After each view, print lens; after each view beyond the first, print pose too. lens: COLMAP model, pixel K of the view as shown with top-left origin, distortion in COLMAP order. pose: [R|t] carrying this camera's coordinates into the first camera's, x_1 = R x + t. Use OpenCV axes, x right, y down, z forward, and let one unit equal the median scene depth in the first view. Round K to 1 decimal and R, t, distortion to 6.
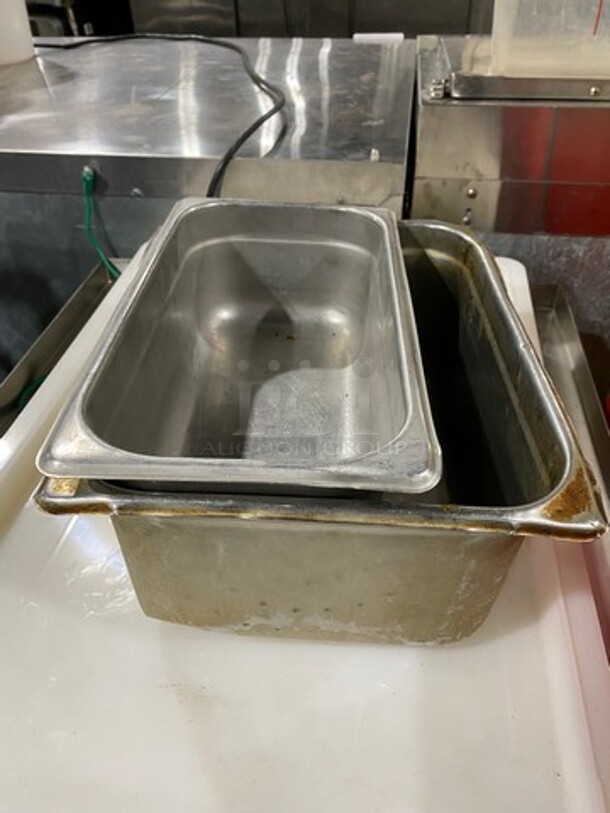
lens RADIAL K [[629.3, 0, 306.7], [0, 629.3, 403.8], [0, 0, 1]] dist [-0.000074, 0.024854]
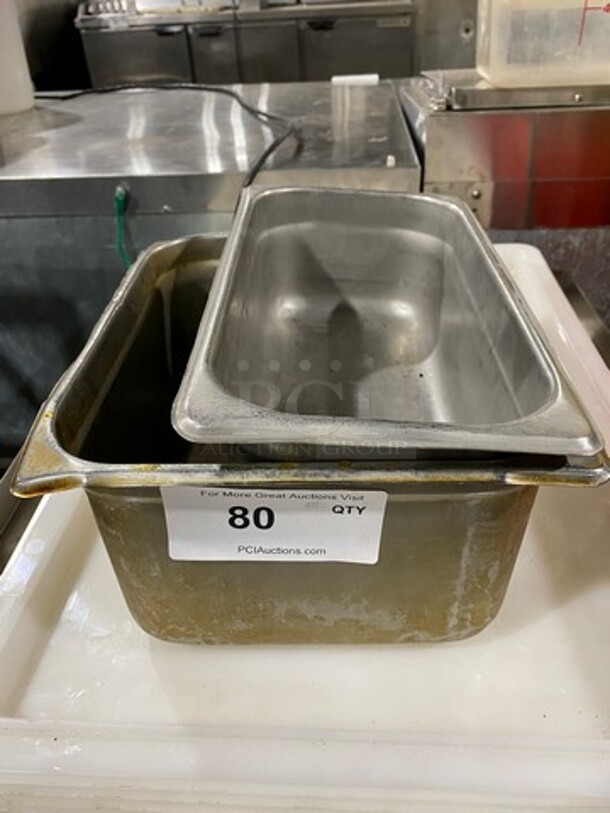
lens RADIAL K [[629.3, 0, 306.2], [0, 629.3, 404.6], [0, 0, 1]] dist [-0.000074, 0.024854]
pose [[0.995169, -0.071148, 0.067648, -0.129871], [0.076864, 0.993322, -0.086038, 0.098141], [-0.061075, 0.090823, 0.993993, -0.035772]]
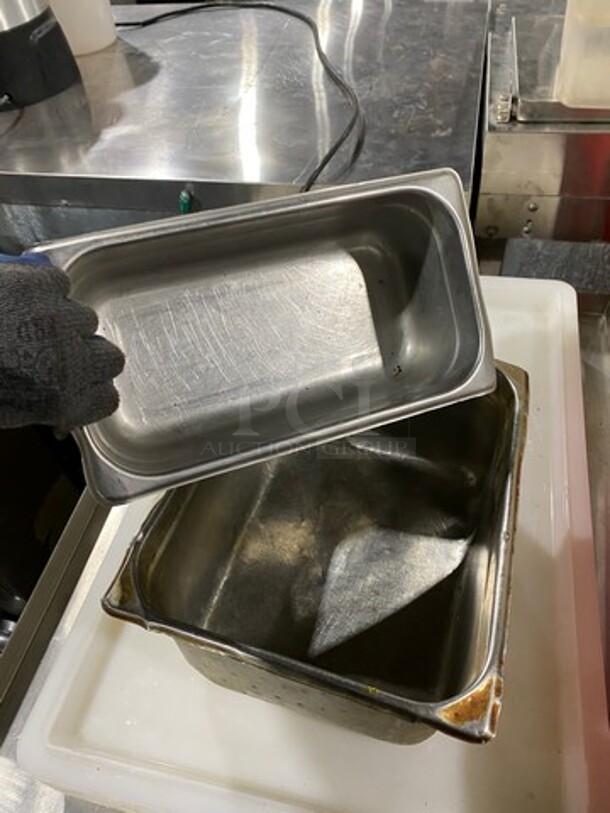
lens RADIAL K [[629.3, 0, 307.7], [0, 629.3, 391.8], [0, 0, 1]] dist [-0.000074, 0.024854]
pose [[0.996008, 0.006187, -0.089047, -0.023670], [0.007465, 0.988328, 0.152158, -0.184890], [0.088949, -0.152215, 0.984337, -0.142856]]
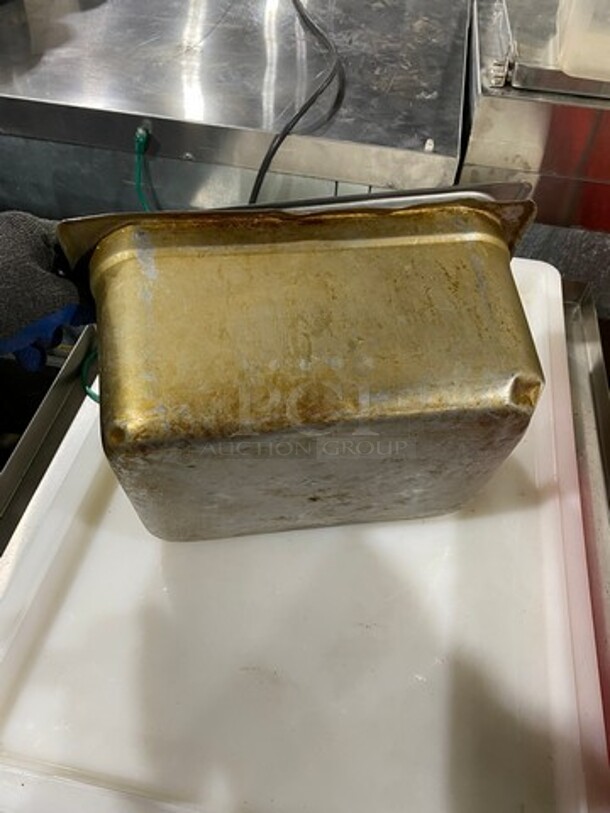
lens RADIAL K [[629.3, 0, 305.2], [0, 629.3, 404.0], [0, 0, 1]] dist [-0.000074, 0.024854]
pose [[0.997353, 0.067627, 0.026723, -0.082850], [-0.071341, 0.981152, 0.179586, -0.140236], [-0.014074, -0.181017, 0.983379, -0.064441]]
